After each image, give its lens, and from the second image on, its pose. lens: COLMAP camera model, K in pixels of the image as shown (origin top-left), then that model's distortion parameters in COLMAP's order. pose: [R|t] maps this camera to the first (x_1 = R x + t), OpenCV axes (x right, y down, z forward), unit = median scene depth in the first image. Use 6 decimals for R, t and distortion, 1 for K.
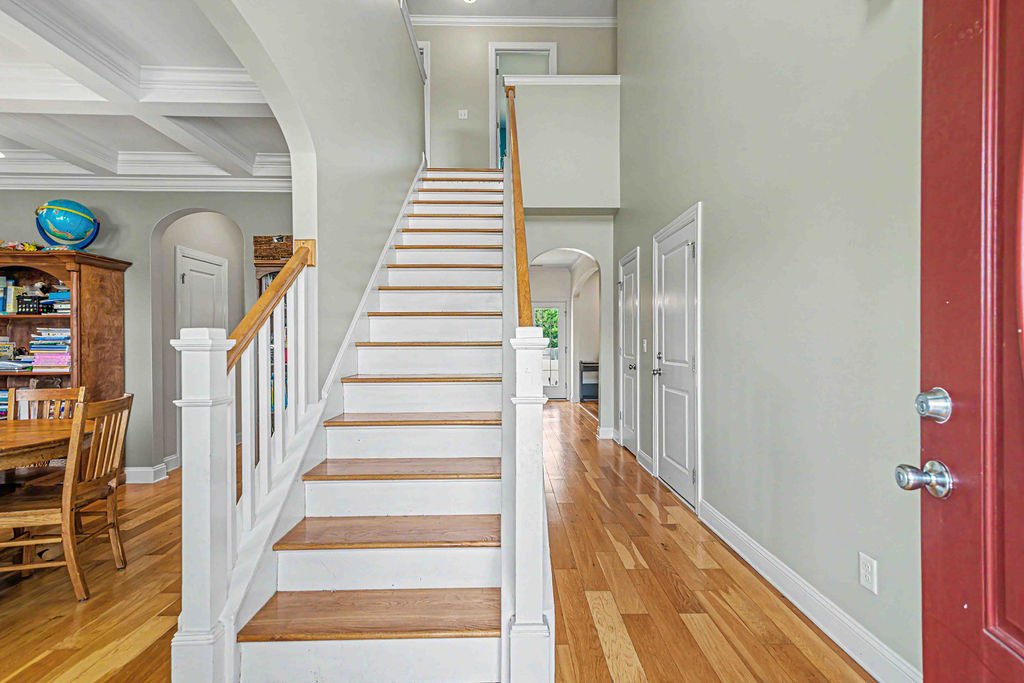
lens RADIAL K [[459.0, 0, 516.3], [0, 459.0, 344.7], [0, 0, 1]] dist [0.012304, -0.000892]
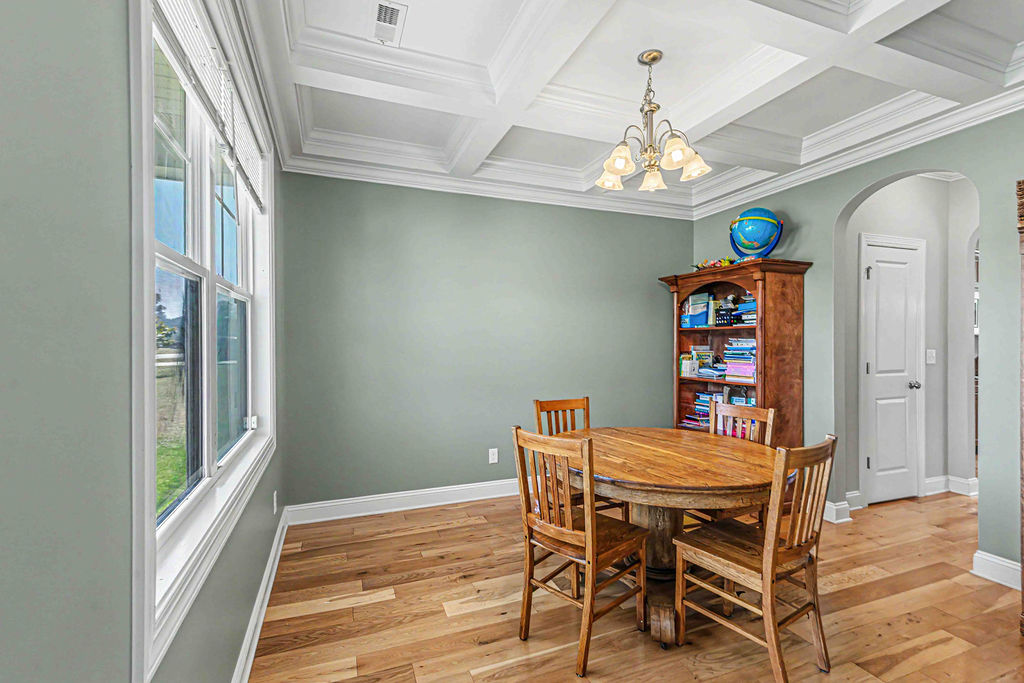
lens RADIAL K [[459.0, 0, 511.6], [0, 459.0, 344.4], [0, 0, 1]] dist [0.012304, -0.000892]
pose [[0.336020, 0.008029, -0.941821, -0.216120], [-0.005069, 0.999965, 0.006717, -0.027389], [0.941841, 0.002518, 0.336049, 0.185807]]
